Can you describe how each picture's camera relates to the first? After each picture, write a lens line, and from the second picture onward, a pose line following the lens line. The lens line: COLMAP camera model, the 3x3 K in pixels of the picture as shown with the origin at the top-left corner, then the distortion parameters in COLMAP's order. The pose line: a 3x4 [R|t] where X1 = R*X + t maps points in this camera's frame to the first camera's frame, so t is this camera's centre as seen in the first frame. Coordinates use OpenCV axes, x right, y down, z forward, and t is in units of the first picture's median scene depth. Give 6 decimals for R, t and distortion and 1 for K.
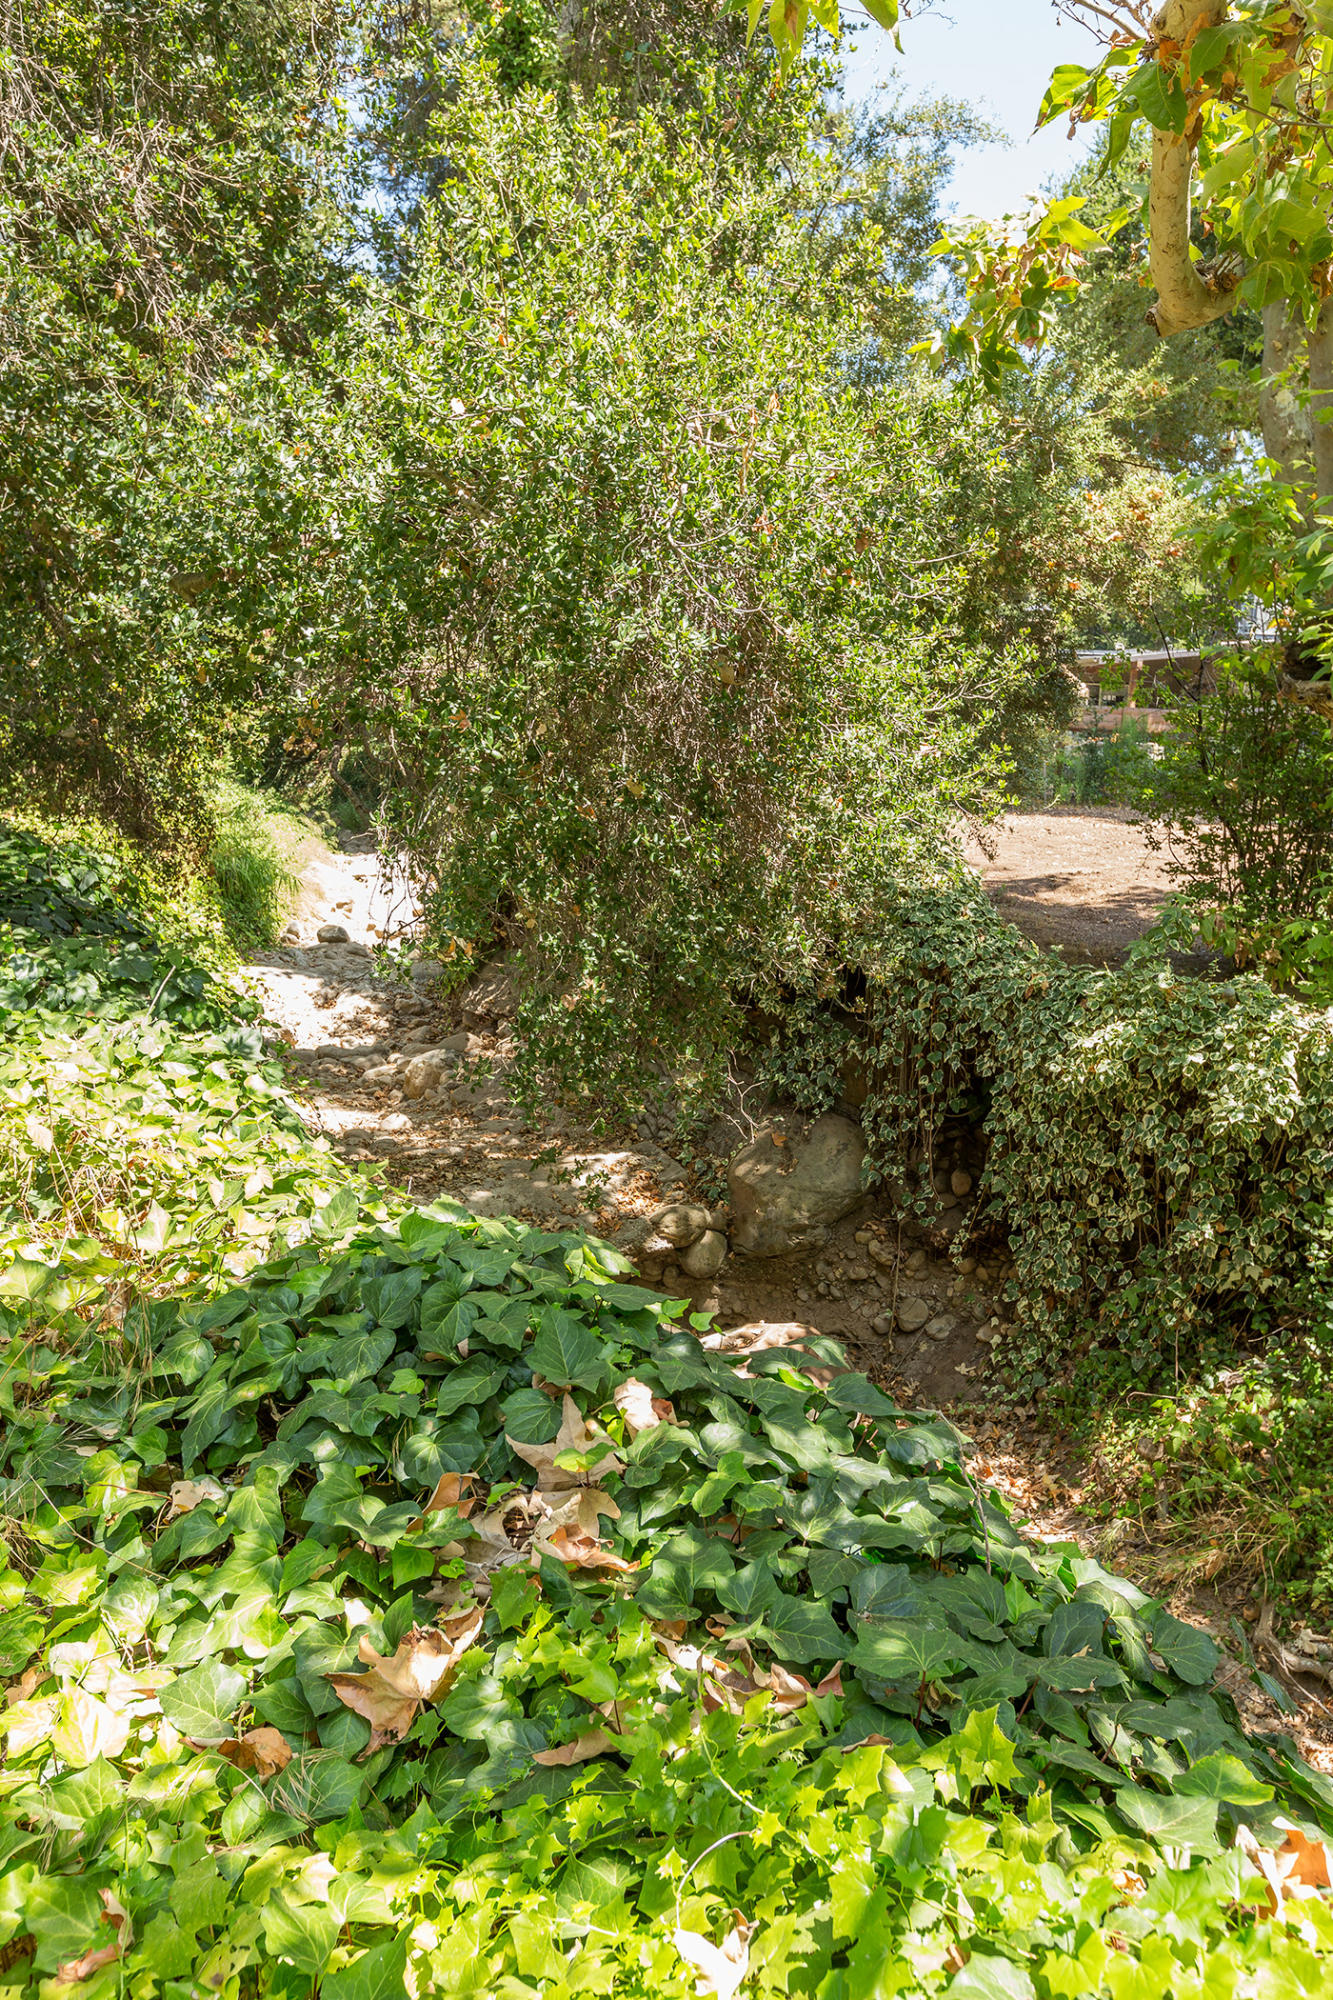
lens RADIAL K [[1557.7, 0, 655.8], [0, 1557.7, 1006.5], [0, 0, 1]] dist [-0.004820, -0.017127]
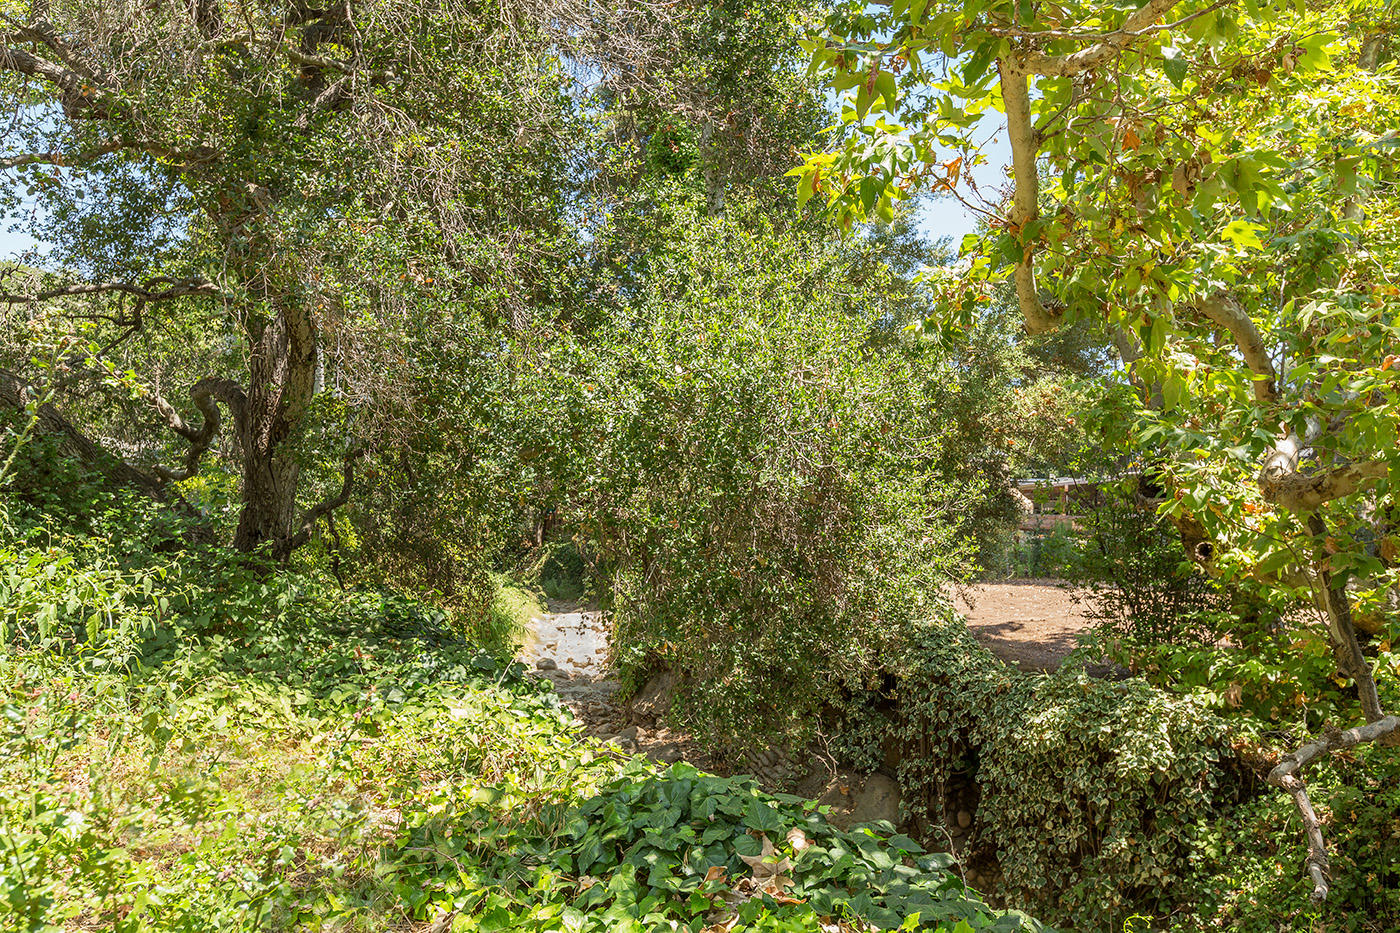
lens RADIAL K [[1082.8, 0, 699.7], [0, 1082.8, 461.5], [0, 0, 1]] dist [-0.000777, -0.001695]
pose [[0.999194, -0.011044, -0.038591, -0.035074], [0.001459, 0.970761, -0.240043, 0.046733], [0.040114, 0.239793, 0.969995, -0.234381]]
